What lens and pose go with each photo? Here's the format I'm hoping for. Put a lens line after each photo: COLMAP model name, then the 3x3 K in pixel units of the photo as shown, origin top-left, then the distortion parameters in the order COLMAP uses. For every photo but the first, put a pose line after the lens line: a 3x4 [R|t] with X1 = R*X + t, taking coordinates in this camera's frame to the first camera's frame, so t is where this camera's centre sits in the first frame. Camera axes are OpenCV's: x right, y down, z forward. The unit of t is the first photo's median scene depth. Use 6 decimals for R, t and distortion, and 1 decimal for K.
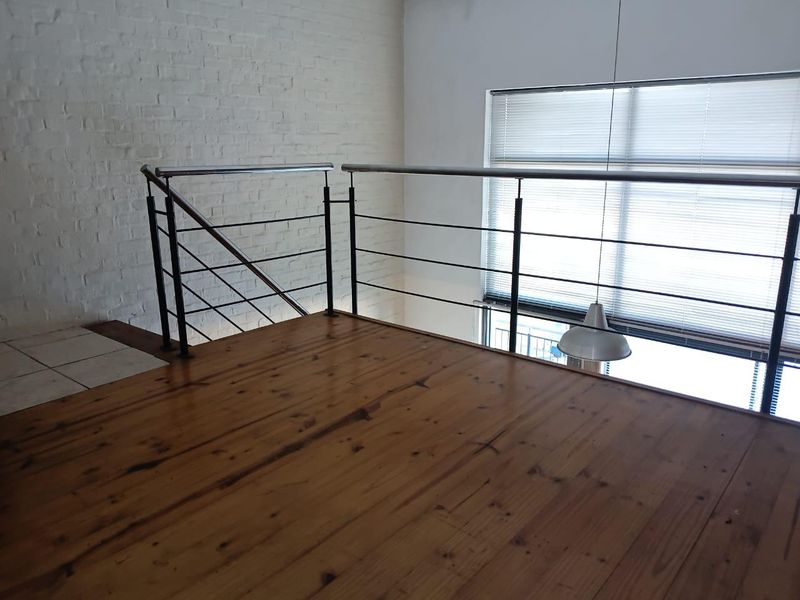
lens RADIAL K [[605.8, 0, 405.6], [0, 605.8, 297.5], [0, 0, 1]] dist [0.033815, -0.067404]
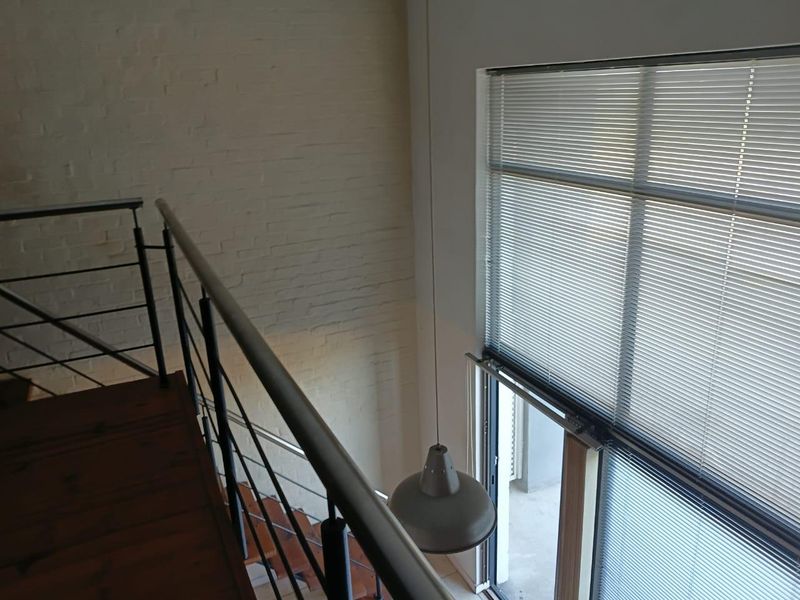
lens RADIAL K [[605.8, 0, 422.9], [0, 605.8, 294.7], [0, 0, 1]] dist [0.033815, -0.067404]
pose [[0.916212, 0.101255, -0.387688, 0.555203], [-0.068535, 0.992887, 0.097352, -0.215381], [0.394788, -0.062625, 0.916635, 0.459419]]
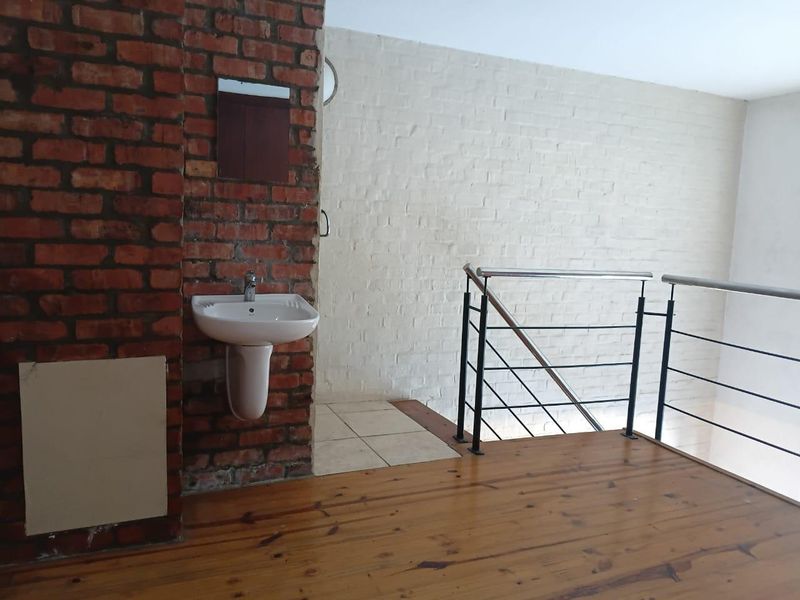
lens RADIAL K [[605.8, 0, 397.5], [0, 605.8, 297.4], [0, 0, 1]] dist [0.033815, -0.067404]
pose [[0.887617, 0.099910, -0.449615, -0.047370], [-0.164029, 0.980756, -0.105886, -0.023685], [0.430383, 0.167736, 0.886924, 0.010019]]
